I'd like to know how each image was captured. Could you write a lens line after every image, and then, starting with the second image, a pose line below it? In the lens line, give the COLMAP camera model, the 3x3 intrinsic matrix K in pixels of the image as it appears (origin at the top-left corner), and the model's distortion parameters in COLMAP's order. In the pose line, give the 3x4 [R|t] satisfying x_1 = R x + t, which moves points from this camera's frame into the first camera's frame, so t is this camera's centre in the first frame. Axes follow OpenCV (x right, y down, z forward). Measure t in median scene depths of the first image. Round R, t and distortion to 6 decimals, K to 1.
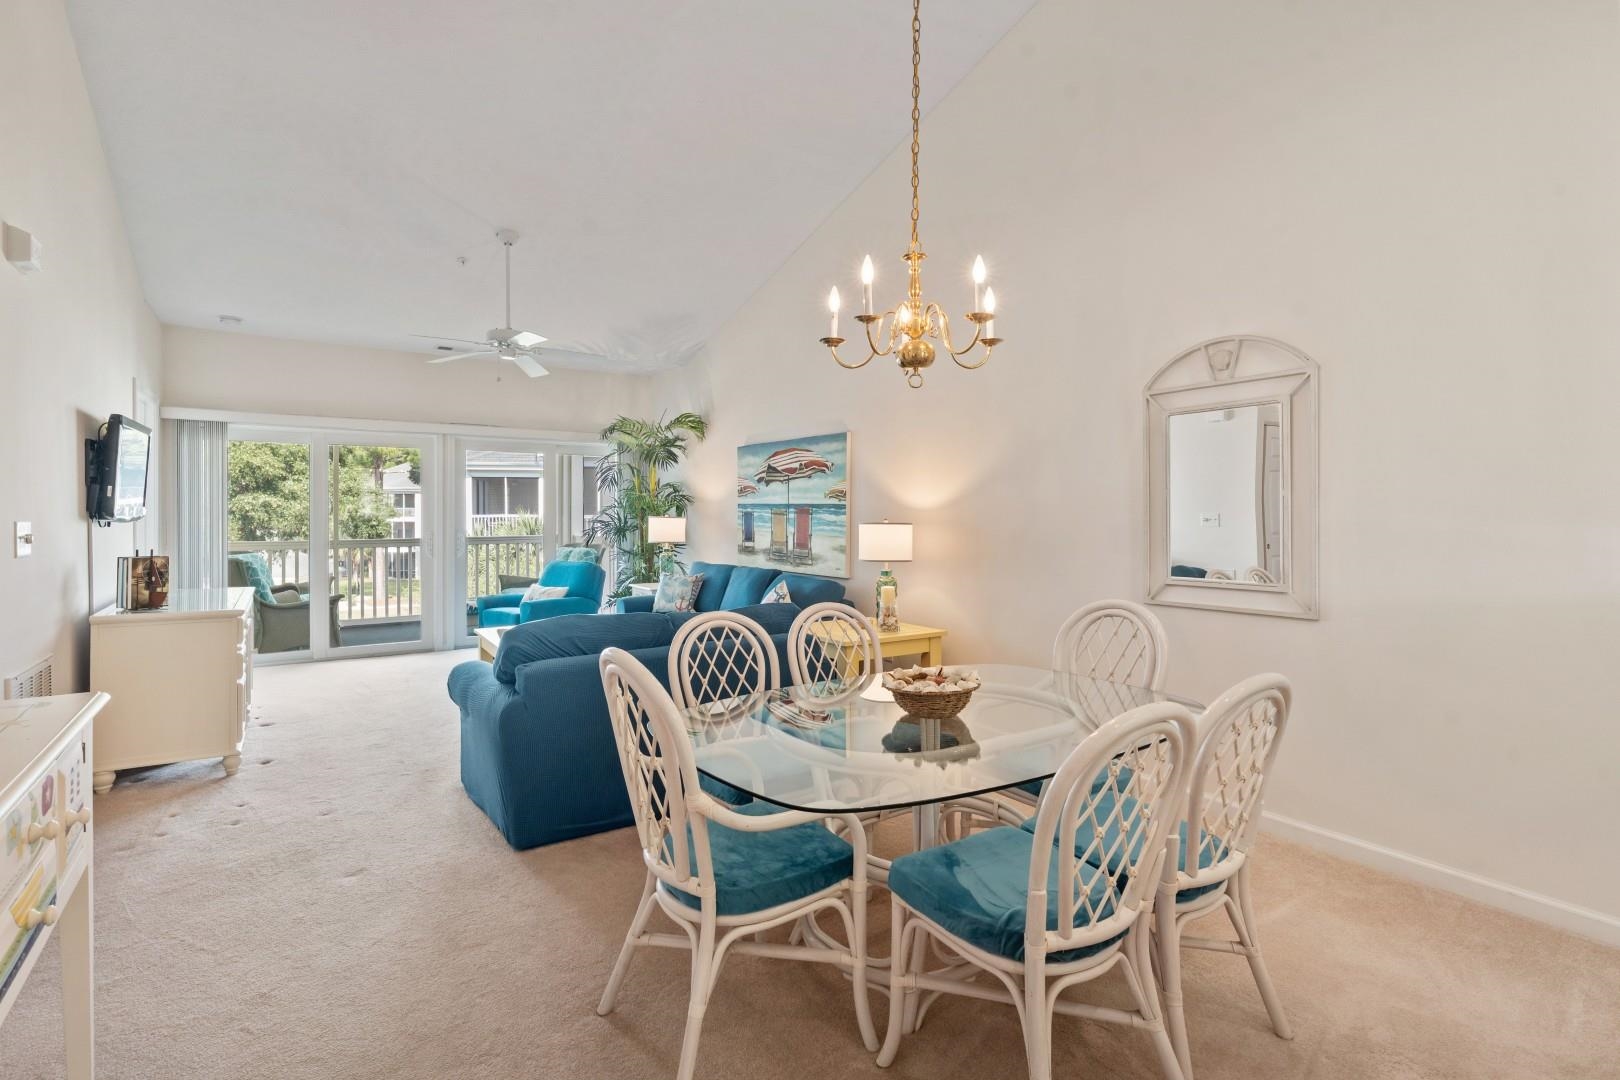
lens RADIAL K [[780.9, 0, 805.4], [0, 780.9, 525.3], [0, 0, 1]] dist [-0.001659, 0.000328]
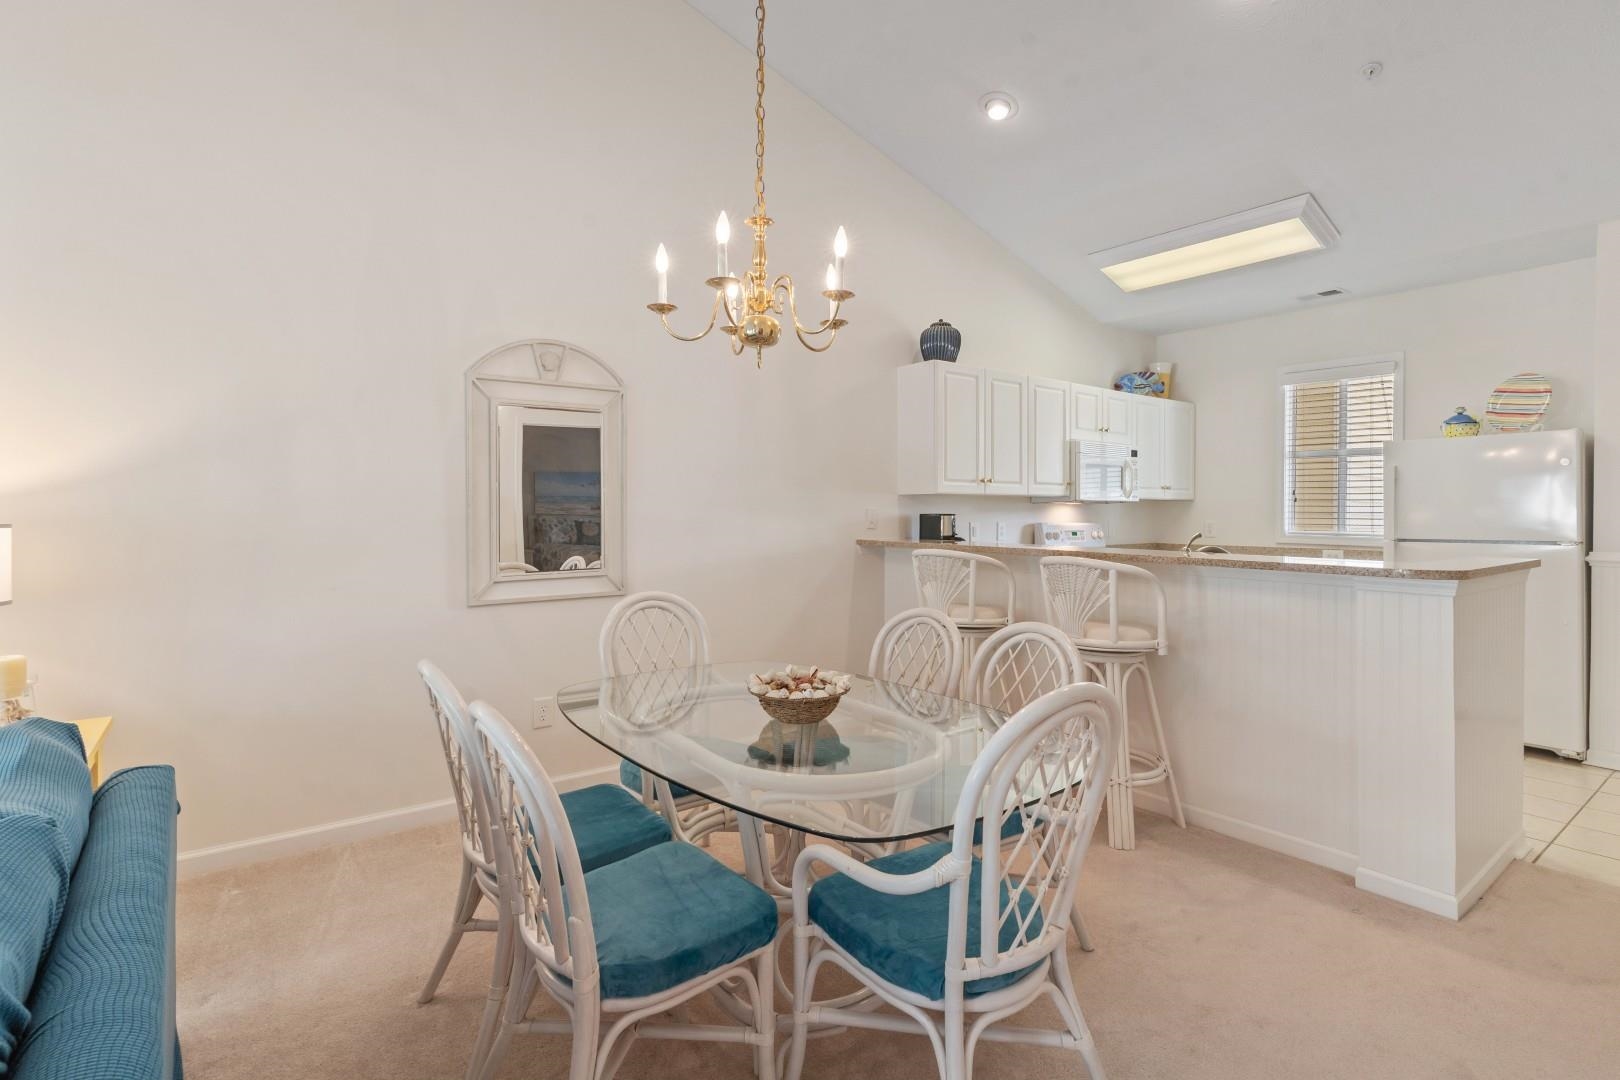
lens RADIAL K [[789.7, 0, 816.5], [0, 789.7, 508.8], [0, 0, 1]] dist [-0.018469, 0.000112]
pose [[-0.059452, 0.001344, 0.998230, -0.293385], [0.011539, 0.999933, -0.000659, -0.004938], [-0.998164, 0.011479, -0.059464, 0.377335]]
